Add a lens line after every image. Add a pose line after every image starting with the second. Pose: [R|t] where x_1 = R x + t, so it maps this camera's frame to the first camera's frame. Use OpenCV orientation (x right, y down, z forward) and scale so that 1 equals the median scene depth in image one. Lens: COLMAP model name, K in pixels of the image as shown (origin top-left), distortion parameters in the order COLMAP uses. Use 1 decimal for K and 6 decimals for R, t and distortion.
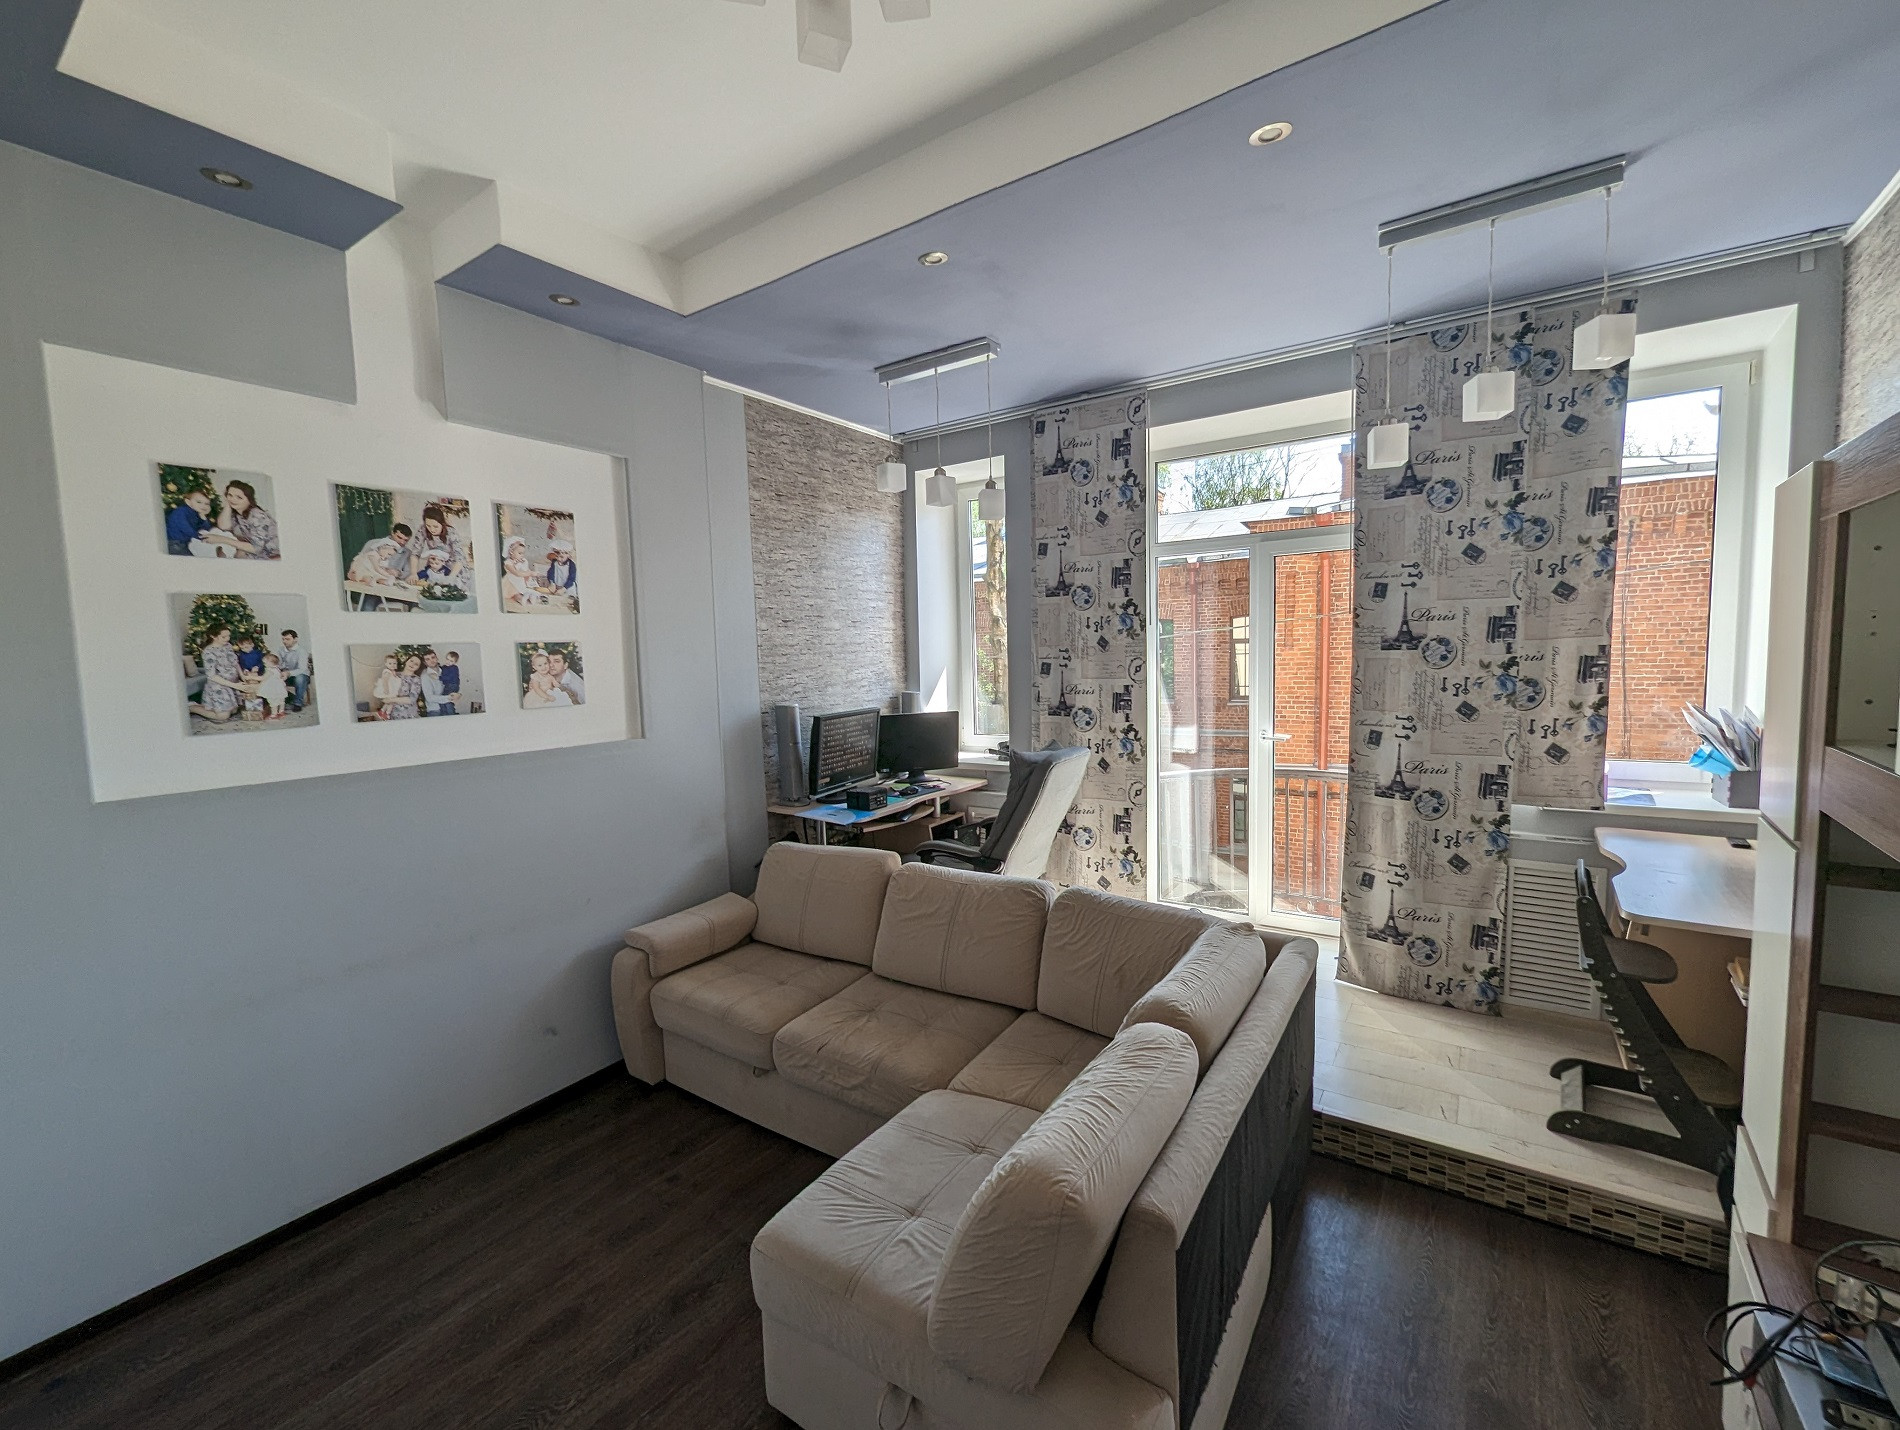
lens RADIAL K [[777.6, 0, 959.0], [0, 777.6, 713.3], [0, 0, 1]] dist [-0.000383, 0.000012]
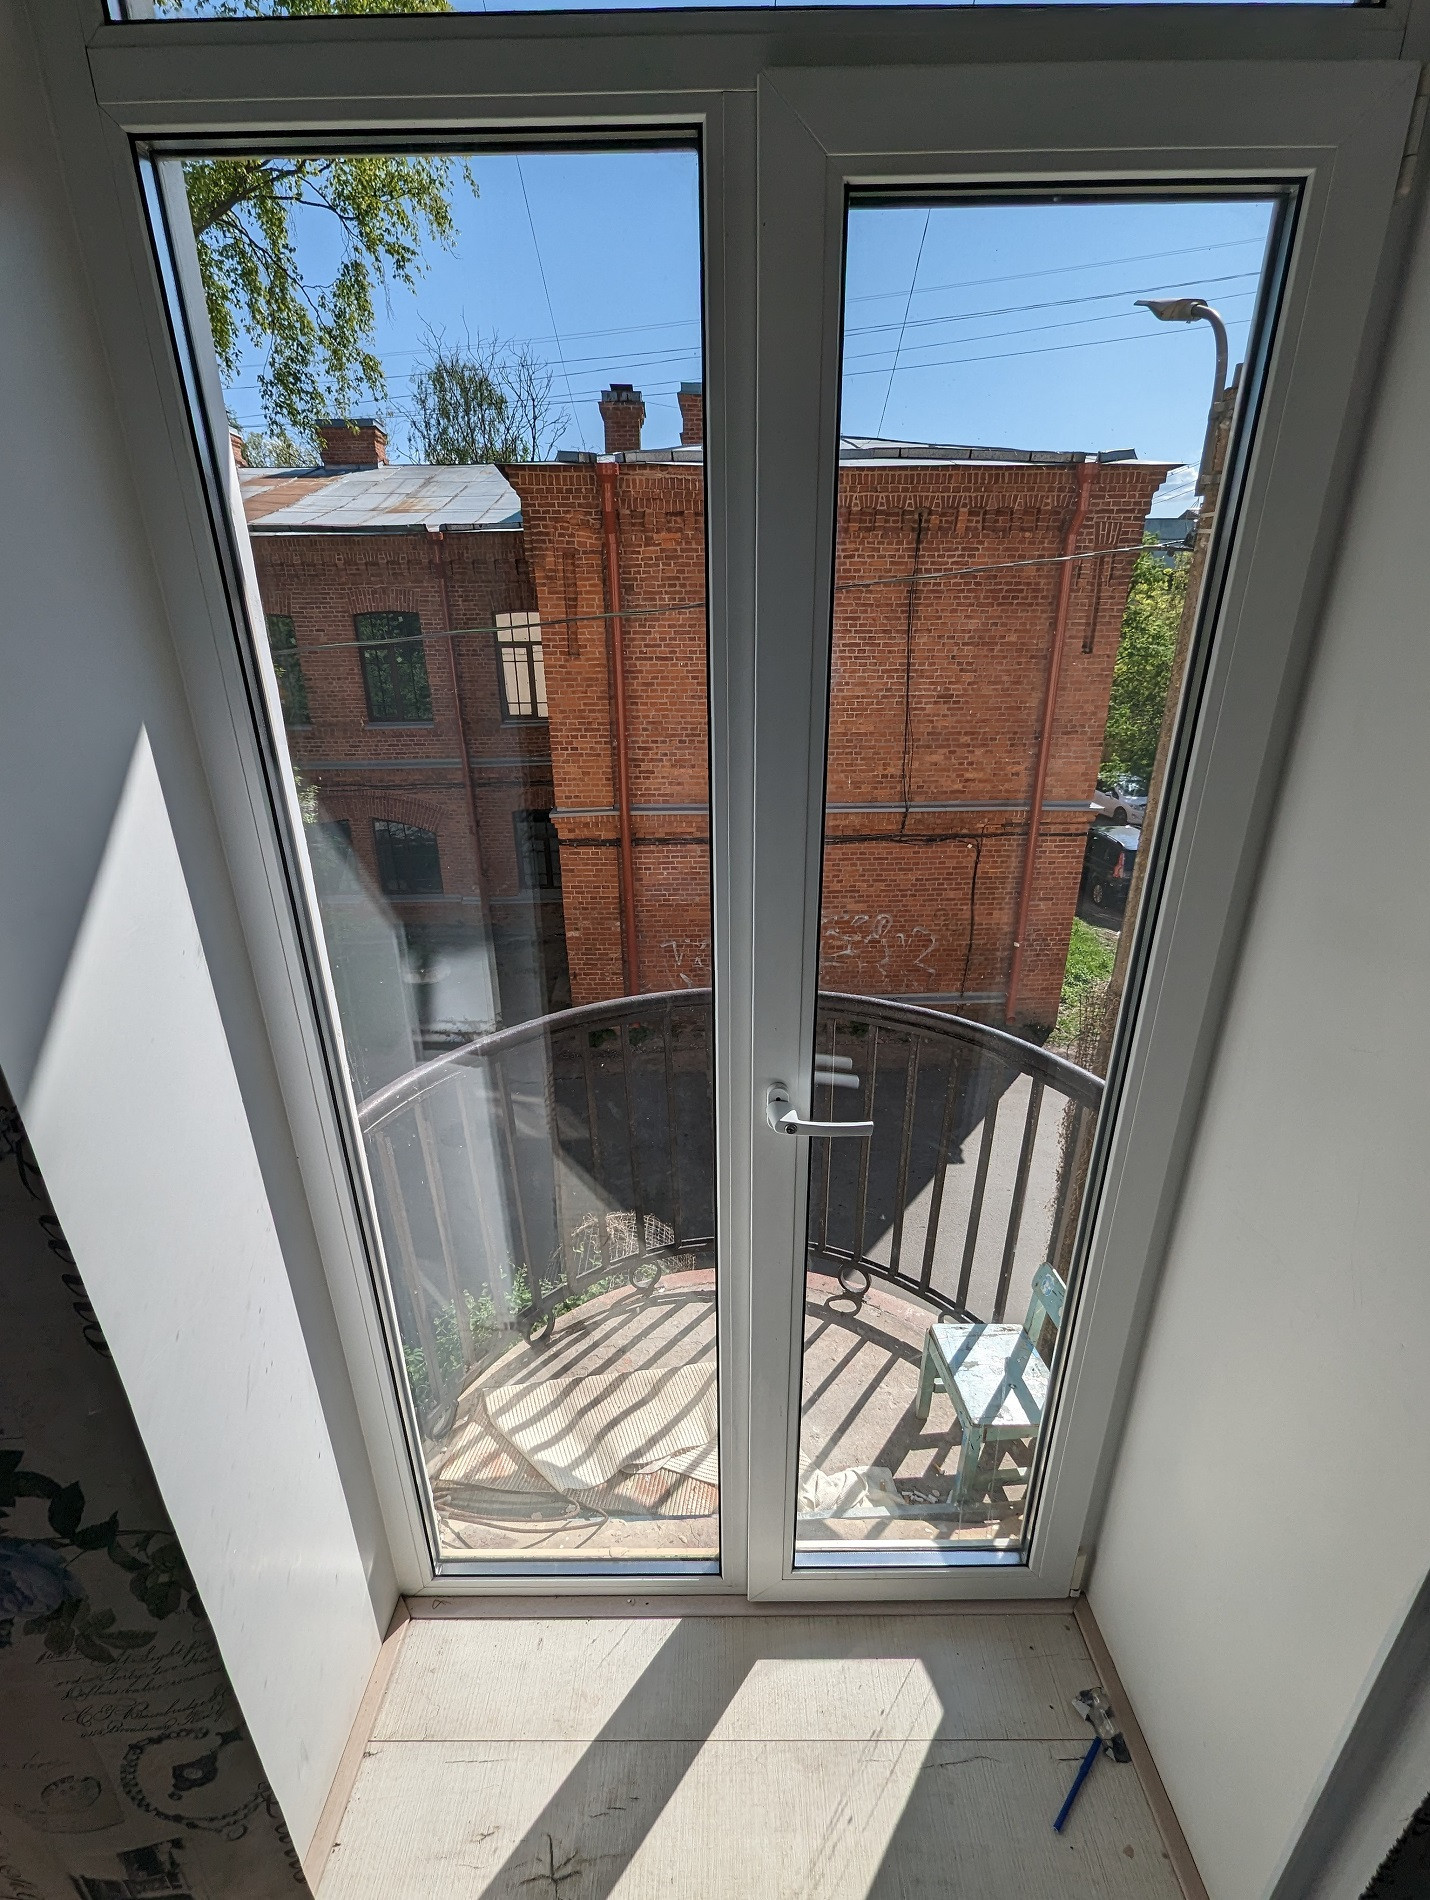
lens RADIAL K [[777.6, 0, 712.7], [0, 777.6, 937.5], [0, 0, 1]] dist [-0.000383, 0.000012]
pose [[0.825652, -0.180676, 0.534466, 0.076143], [0.031231, 0.960519, 0.276458, -0.026150], [-0.563314, -0.211566, 0.798697, 0.251870]]
